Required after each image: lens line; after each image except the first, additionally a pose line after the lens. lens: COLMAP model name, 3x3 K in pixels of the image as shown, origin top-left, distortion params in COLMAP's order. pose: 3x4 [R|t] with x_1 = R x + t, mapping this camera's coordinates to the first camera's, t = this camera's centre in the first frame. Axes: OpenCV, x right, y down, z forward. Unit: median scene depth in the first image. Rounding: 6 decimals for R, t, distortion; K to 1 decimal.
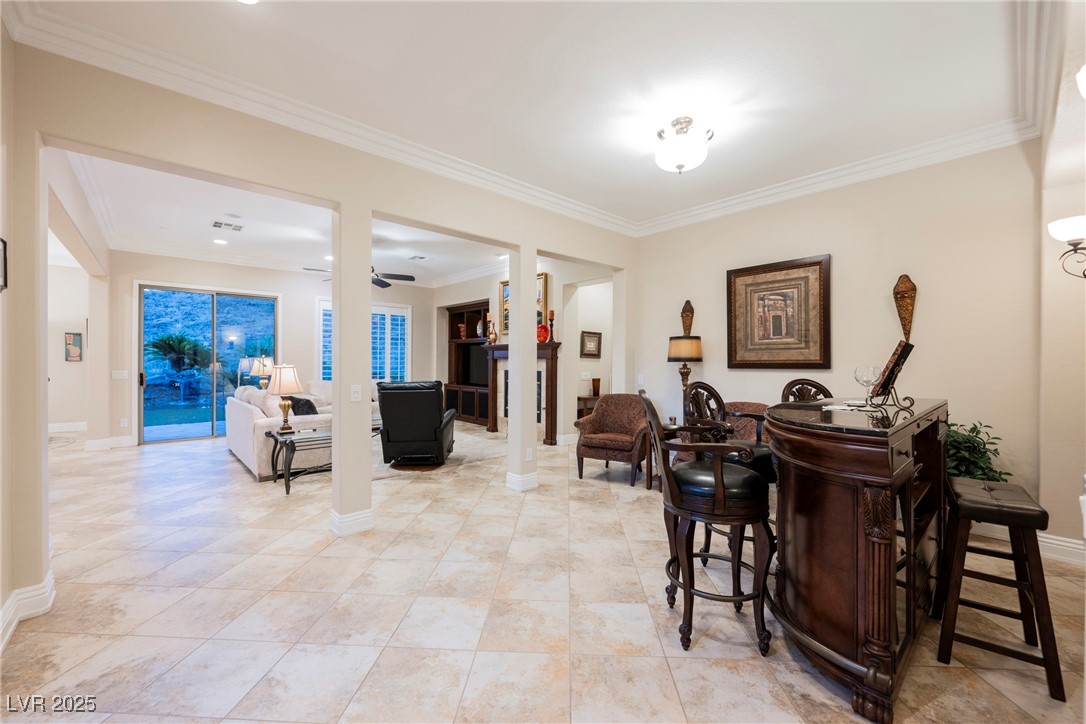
lens RADIAL K [[427.1, 0, 543.9], [0, 427.1, 361.2], [0, 0, 1]] dist [-0.000140, -0.000031]
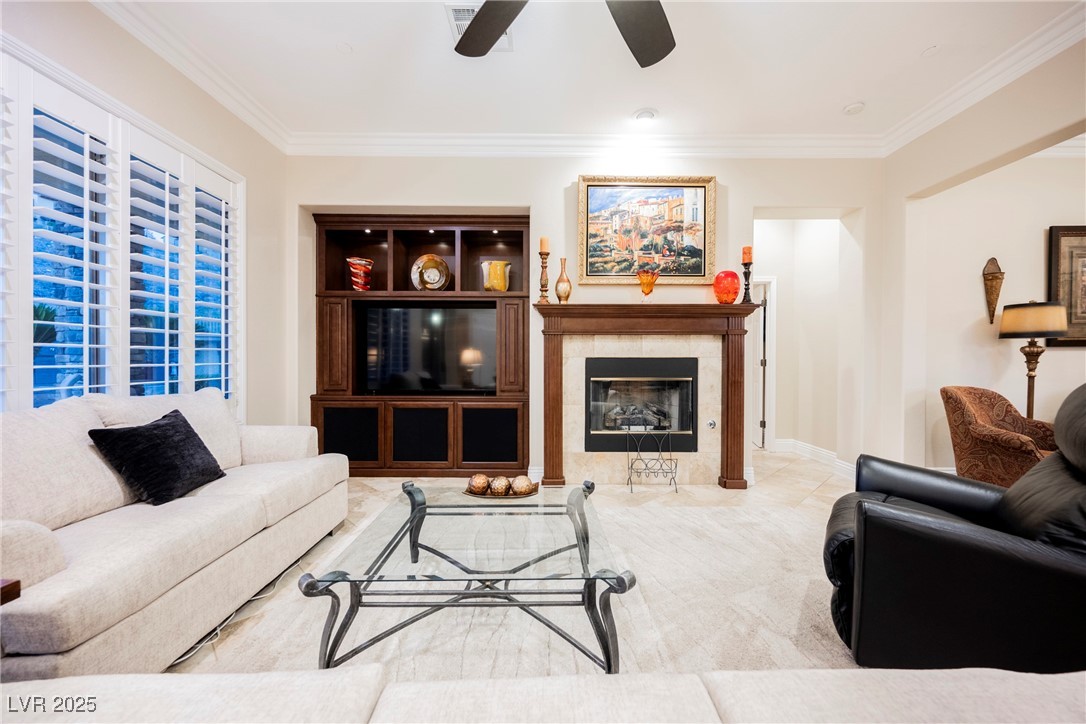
lens RADIAL K [[427.1, 0, 543.9], [0, 427.1, 361.2], [0, 0, 1]] dist [-0.000140, -0.000031]
pose [[0.672367, -0.009460, 0.740157, -0.440014], [0.001342, 0.999932, 0.011562, 0.017393], [-0.740216, -0.006780, 0.672334, 0.628215]]
